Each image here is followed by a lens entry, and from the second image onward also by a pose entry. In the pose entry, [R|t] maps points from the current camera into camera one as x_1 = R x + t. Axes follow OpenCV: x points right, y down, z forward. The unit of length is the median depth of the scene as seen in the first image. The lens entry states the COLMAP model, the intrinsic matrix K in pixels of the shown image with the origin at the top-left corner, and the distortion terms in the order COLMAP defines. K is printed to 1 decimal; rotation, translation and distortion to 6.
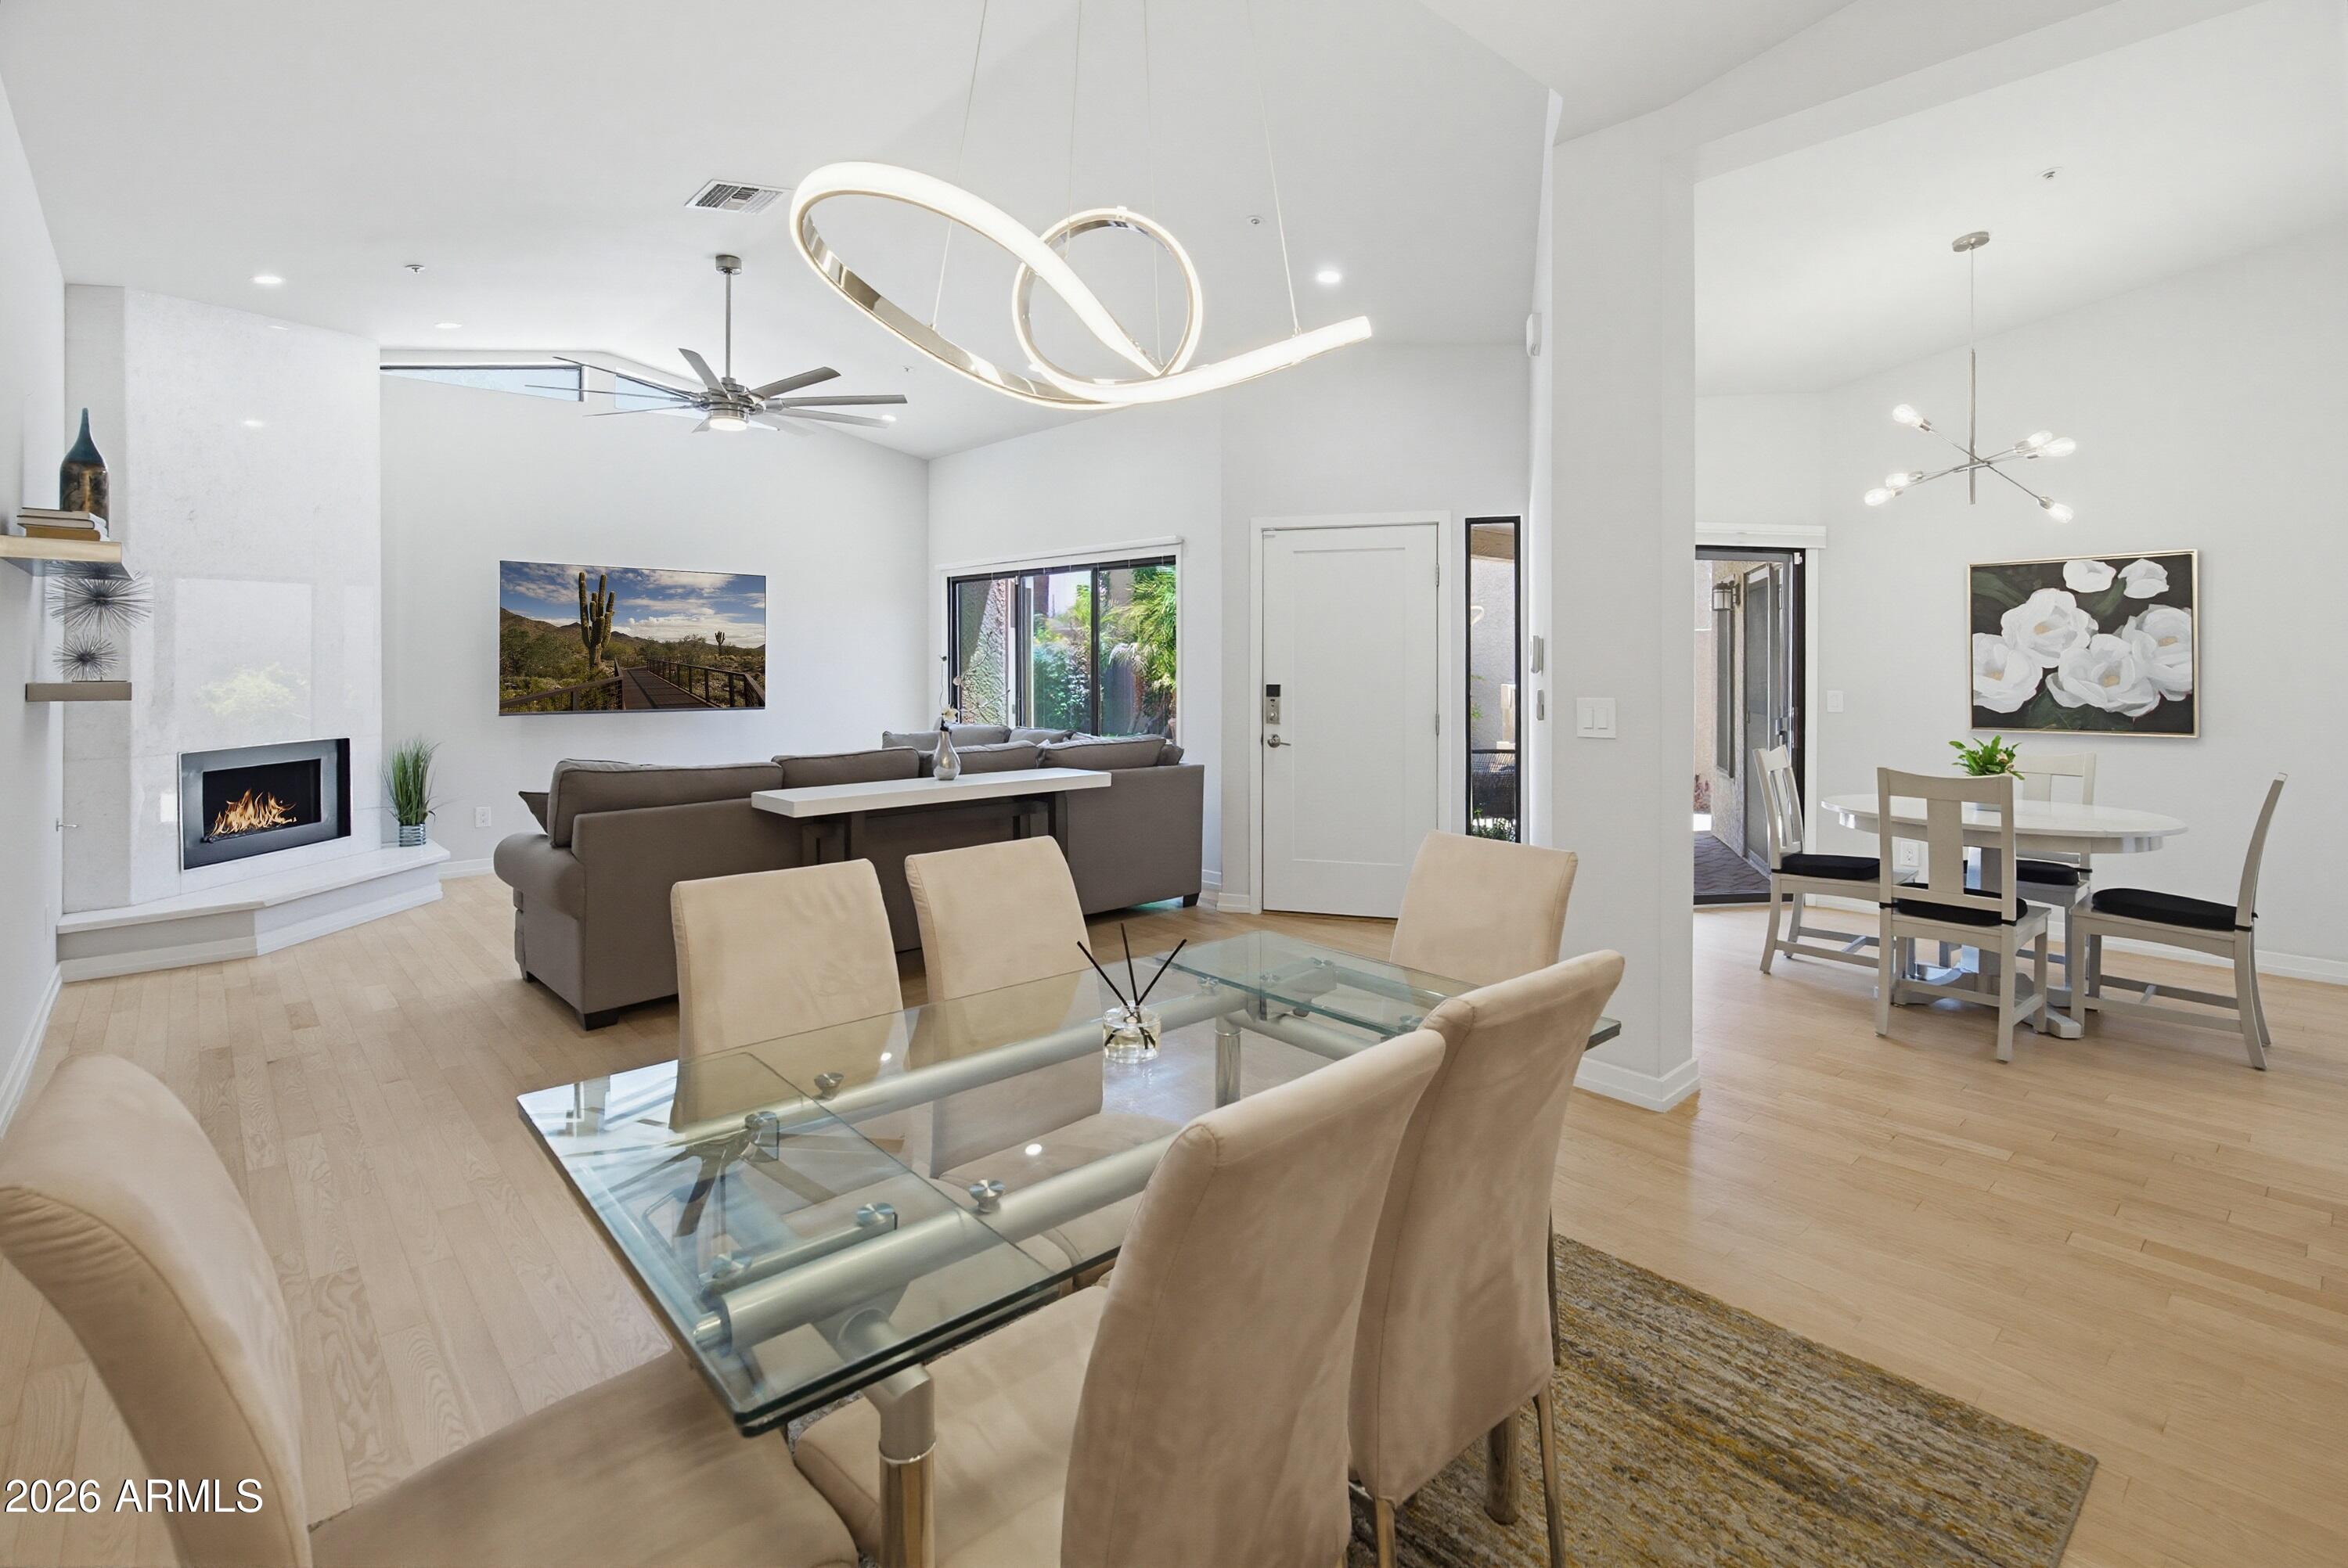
lens RADIAL K [[1100.8, 0, 1160.3], [0, 1100.8, 683.0], [0, 0, 1]] dist [0.003361, 0.000078]
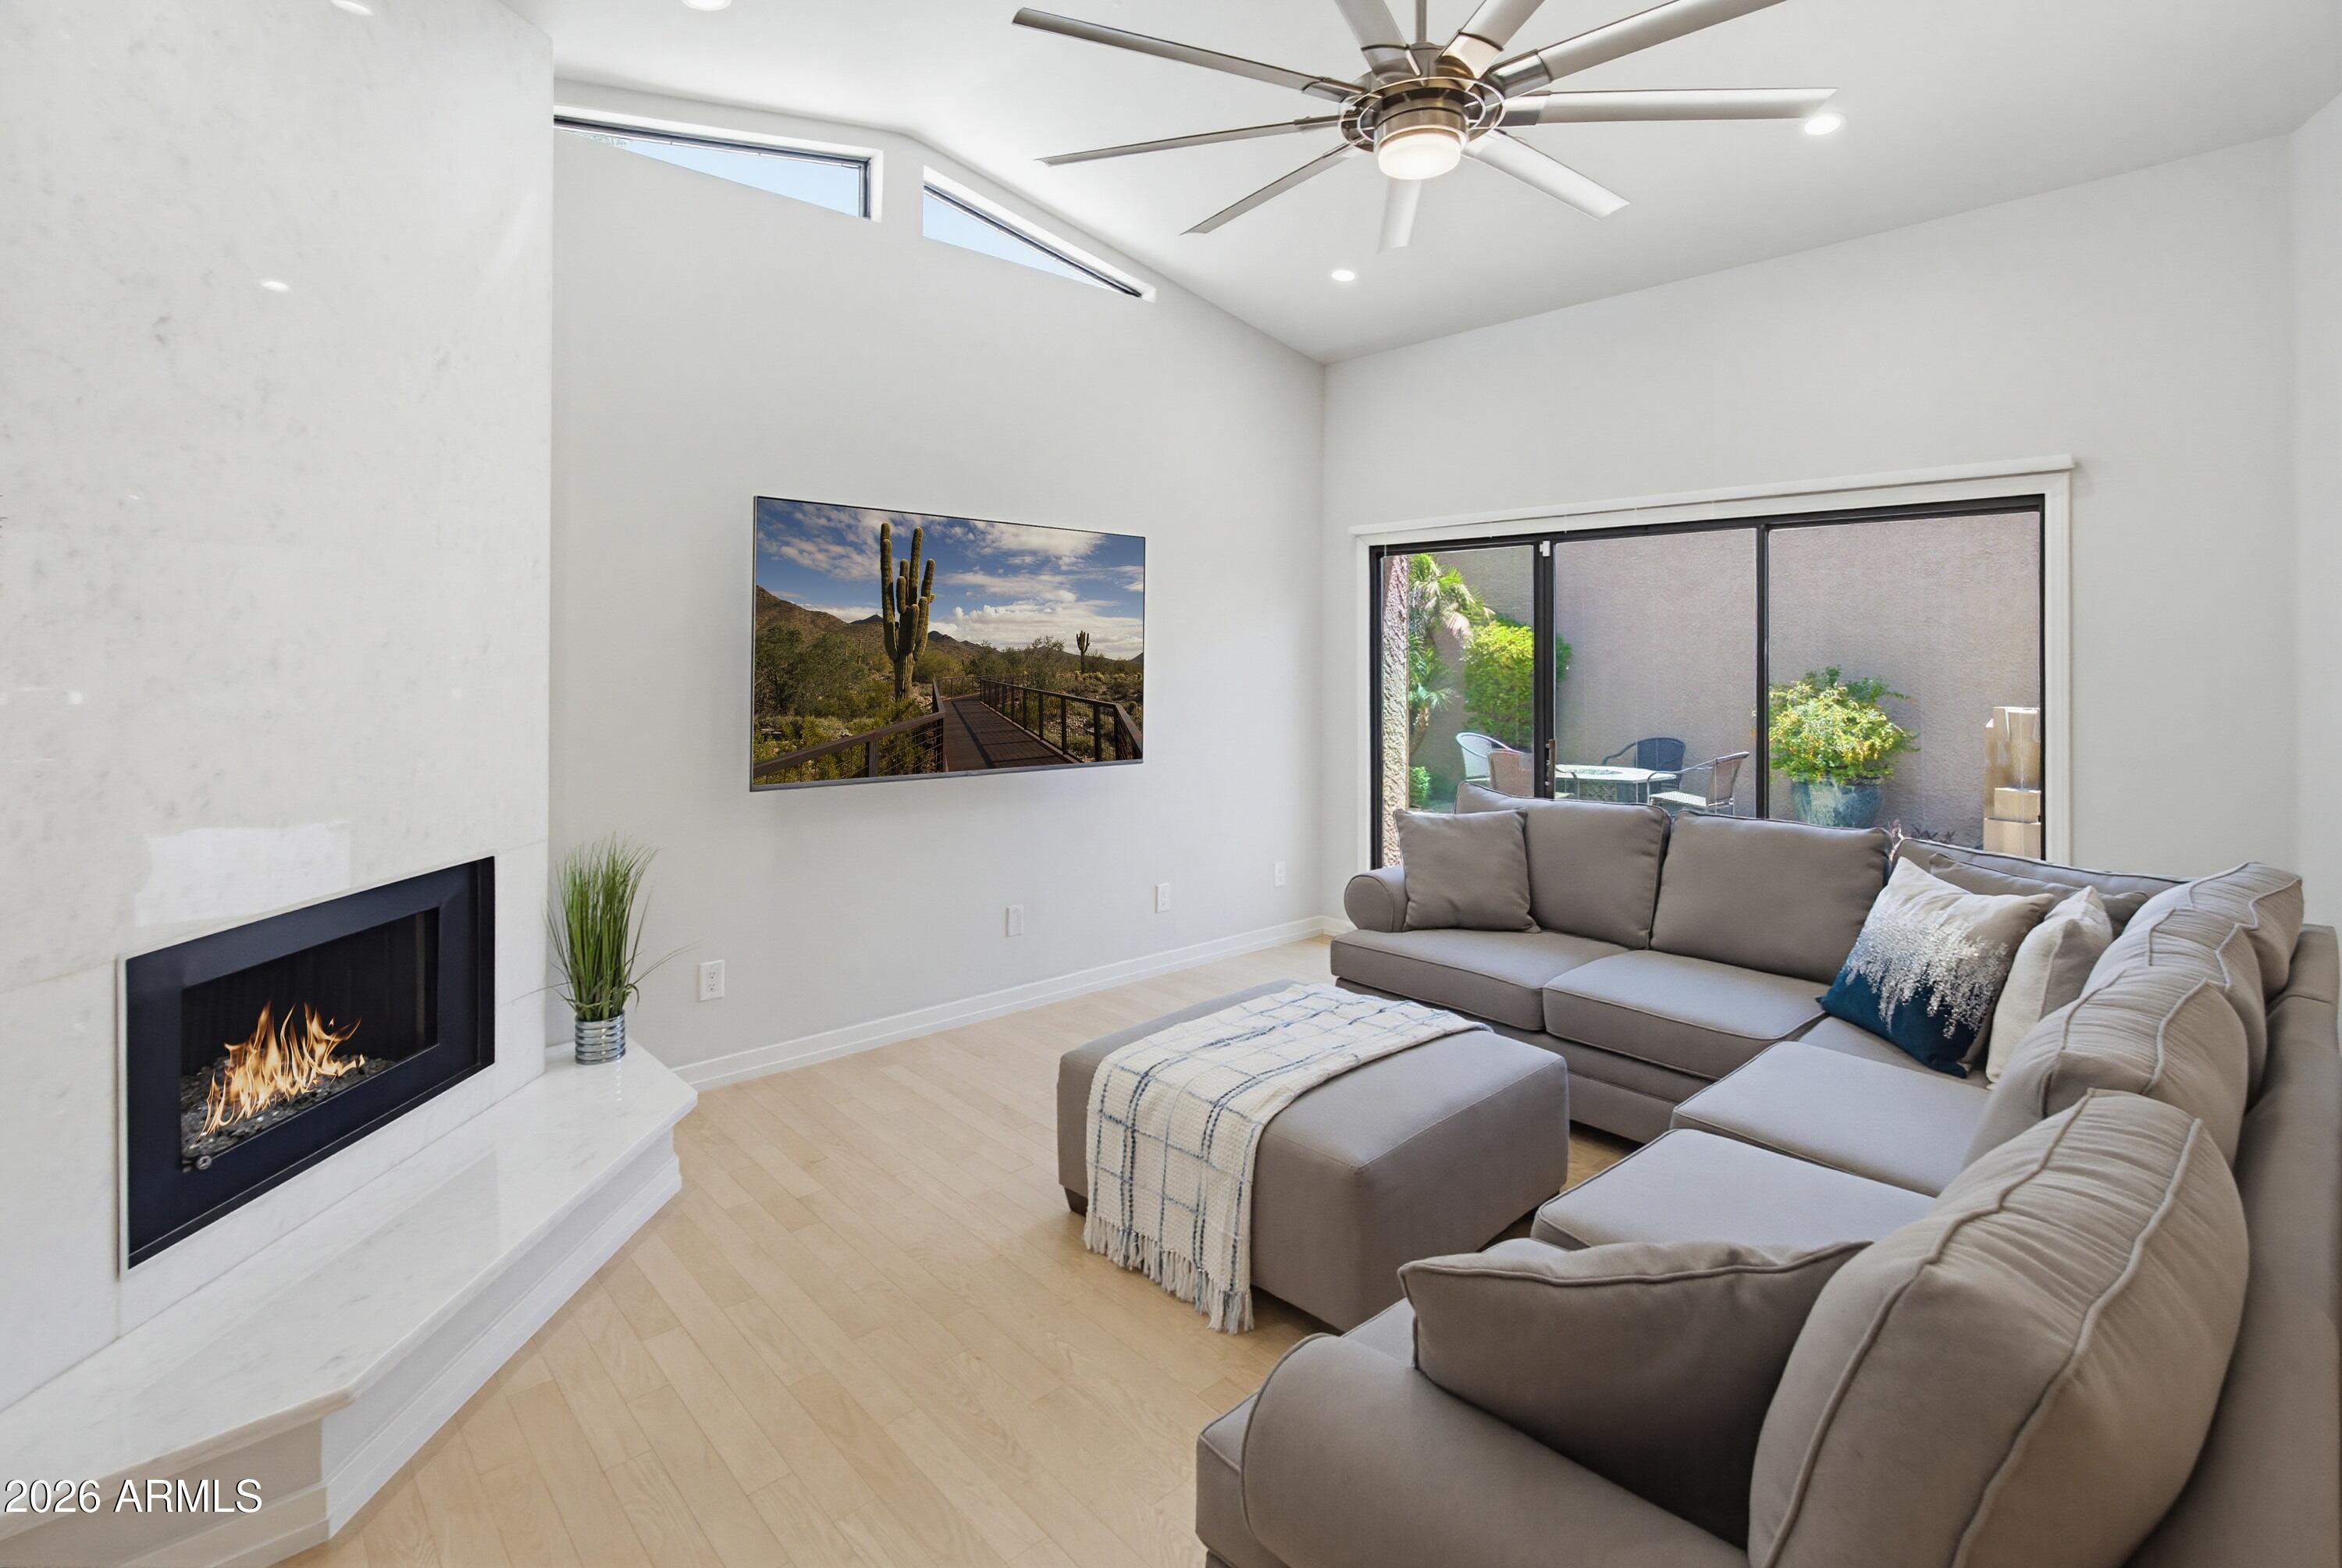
lens RADIAL K [[1098.1, 0, 1191.1], [0, 1098.1, 682.4], [0, 0, 1]] dist [0.003361, 0.000078]
pose [[0.999853, 0.006715, 0.015770, -0.373973], [-0.006789, 0.999966, 0.004674, -0.024457], [-0.015738, -0.004781, 0.999865, 0.444383]]
